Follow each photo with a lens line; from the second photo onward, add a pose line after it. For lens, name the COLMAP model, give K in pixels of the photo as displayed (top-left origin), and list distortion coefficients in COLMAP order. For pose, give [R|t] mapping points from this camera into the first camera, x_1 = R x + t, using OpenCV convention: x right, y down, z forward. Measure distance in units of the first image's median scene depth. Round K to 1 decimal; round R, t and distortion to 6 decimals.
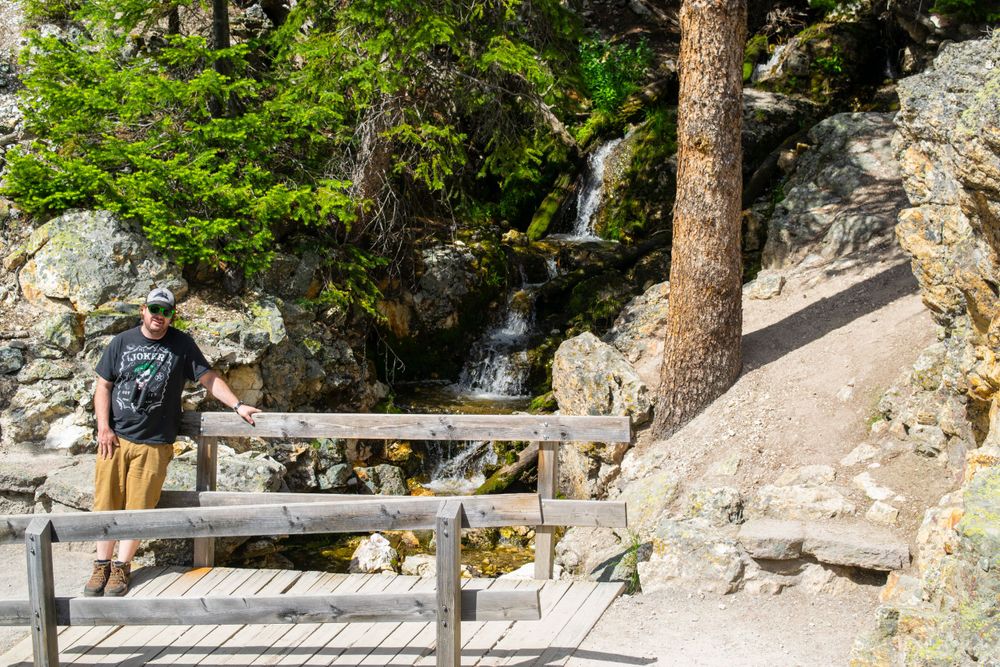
lens RADIAL K [[1578.1, 0, 500.0], [0, 1578.1, 333.5], [0, 0, 1]] dist [-0.030010, -0.034704]
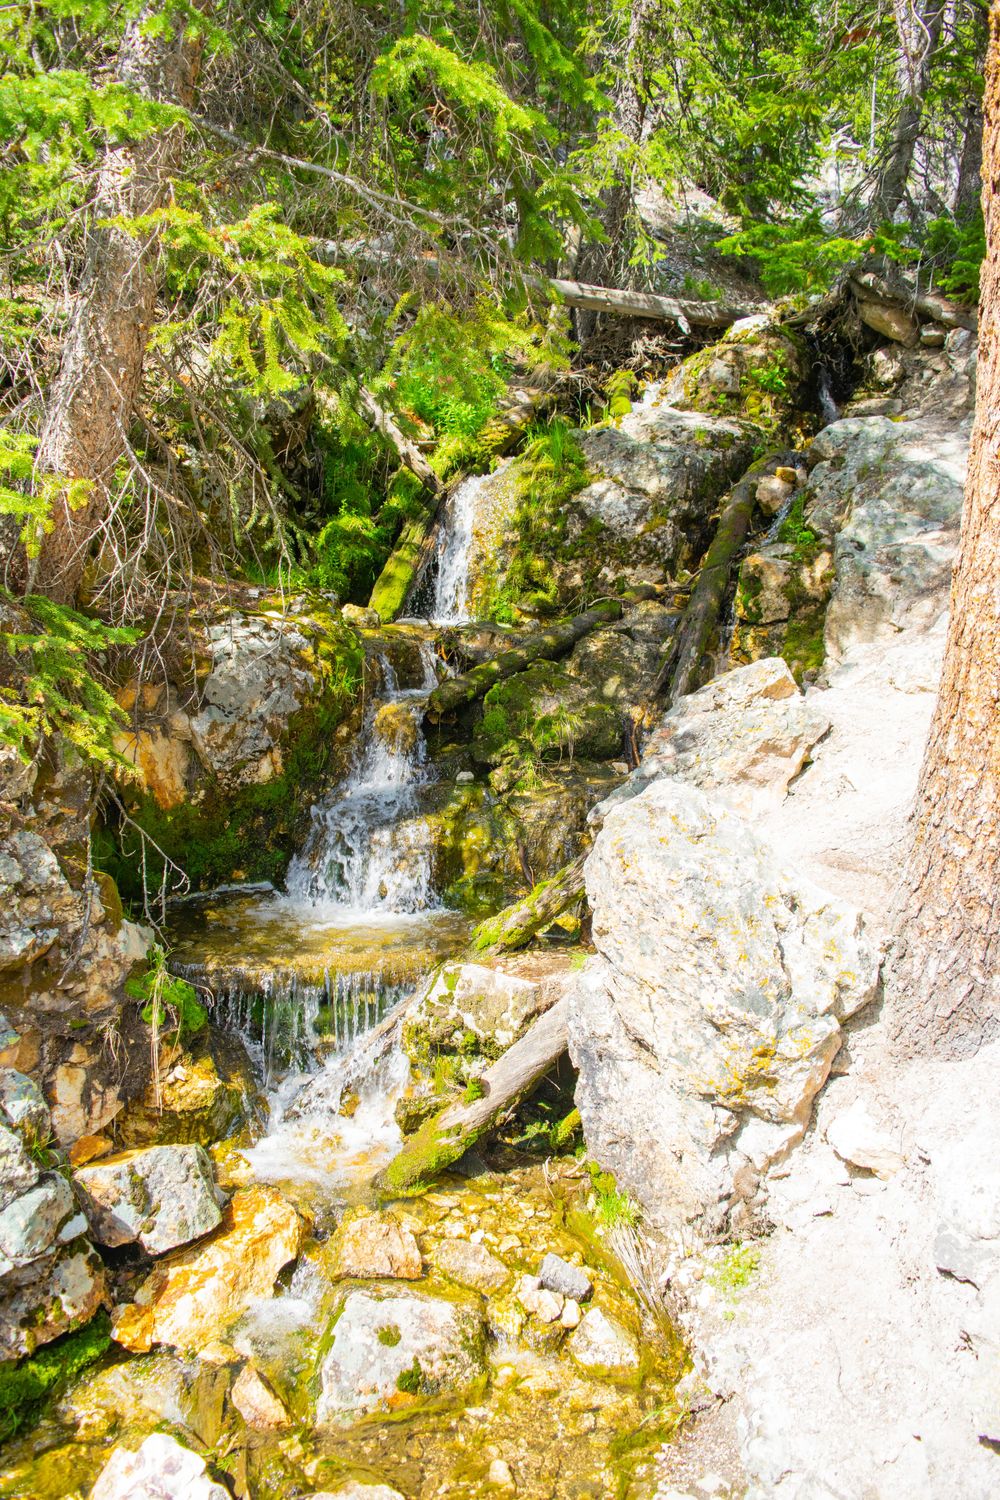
lens RADIAL K [[1144.1, 0, 499.5], [0, 1144.1, 757.3], [0, 0, 1]] dist [-0.086951, 0.001282]
pose [[0.967848, -0.049140, 0.246691, -0.049357], [0.050091, 0.998742, 0.002422, -0.008214], [-0.246500, 0.010013, 0.969091, 0.631789]]
